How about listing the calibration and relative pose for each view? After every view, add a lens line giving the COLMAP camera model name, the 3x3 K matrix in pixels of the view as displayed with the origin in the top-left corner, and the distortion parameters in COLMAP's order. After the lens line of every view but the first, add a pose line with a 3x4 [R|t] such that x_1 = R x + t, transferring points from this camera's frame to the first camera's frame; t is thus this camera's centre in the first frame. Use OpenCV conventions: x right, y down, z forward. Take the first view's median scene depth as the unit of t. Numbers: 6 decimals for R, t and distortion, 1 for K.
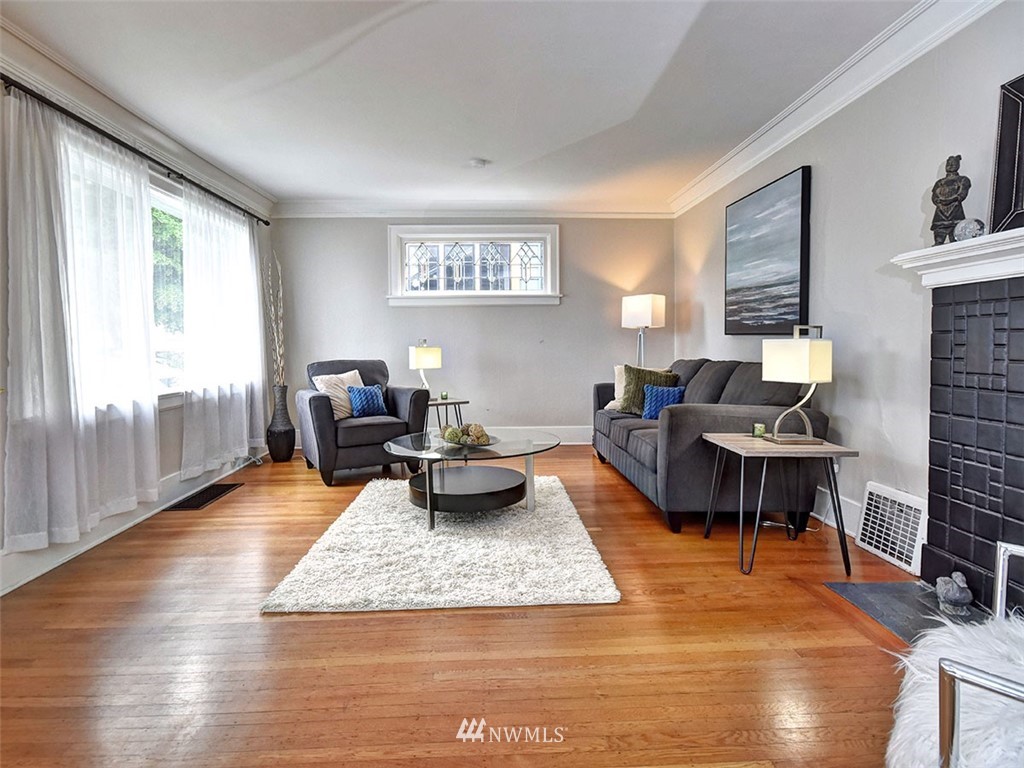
lens RADIAL K [[522.4, 0, 508.9], [0, 522.4, 370.8], [0, 0, 1]] dist [0.001067, 0.000028]
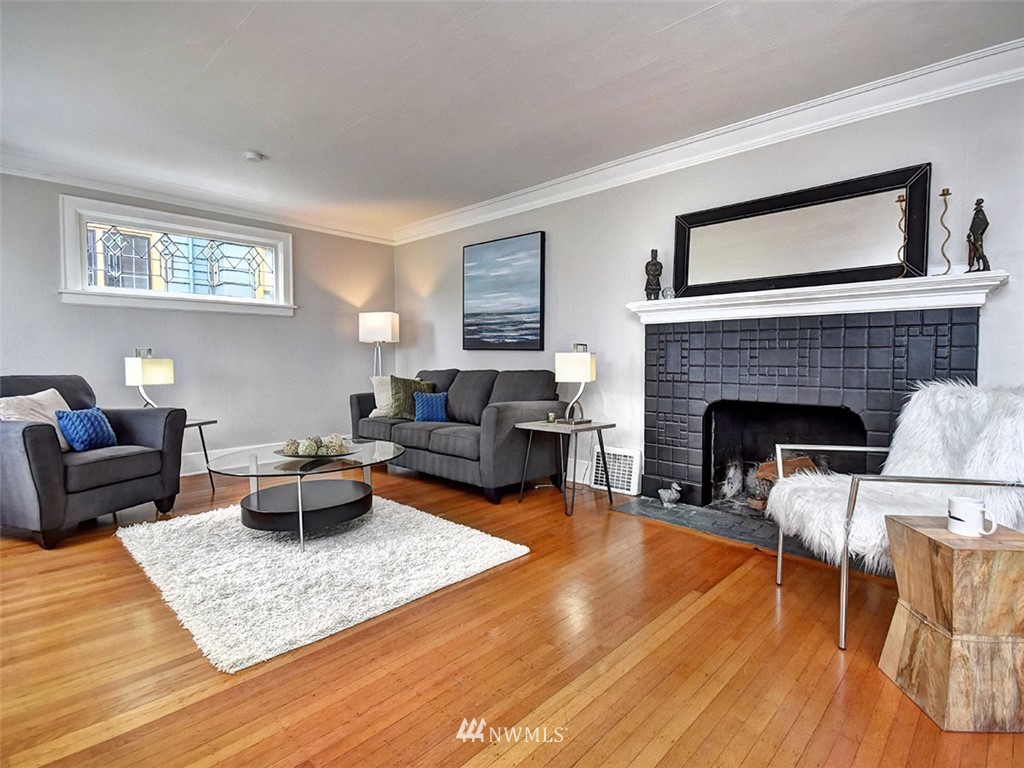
lens RADIAL K [[504.2, 0, 512.0], [0, 504.2, 384.0], [0, 0, 1]] dist [0.000281, 0.000812]
pose [[0.728773, -0.028874, 0.684146, -0.406841], [0.030520, 0.999487, 0.009673, 0.005522], [-0.684075, 0.013831, 0.729281, 0.062390]]
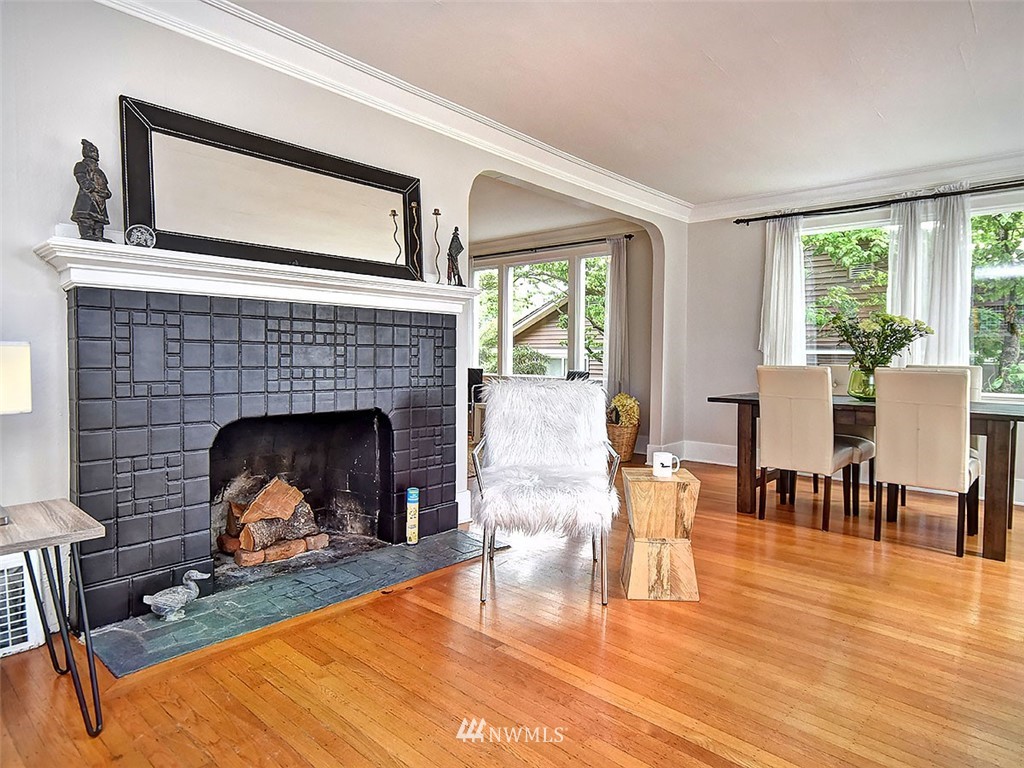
lens RADIAL K [[599.1, 0, 512.0], [0, 599.1, 384.0], [0, 0, 1]] dist [-0.003942, -0.001013]
pose [[-0.710397, -0.028861, 0.703209, -0.239548], [0.034277, 0.996554, 0.075528, -0.031072], [-0.702966, 0.077758, -0.706960, 0.764536]]
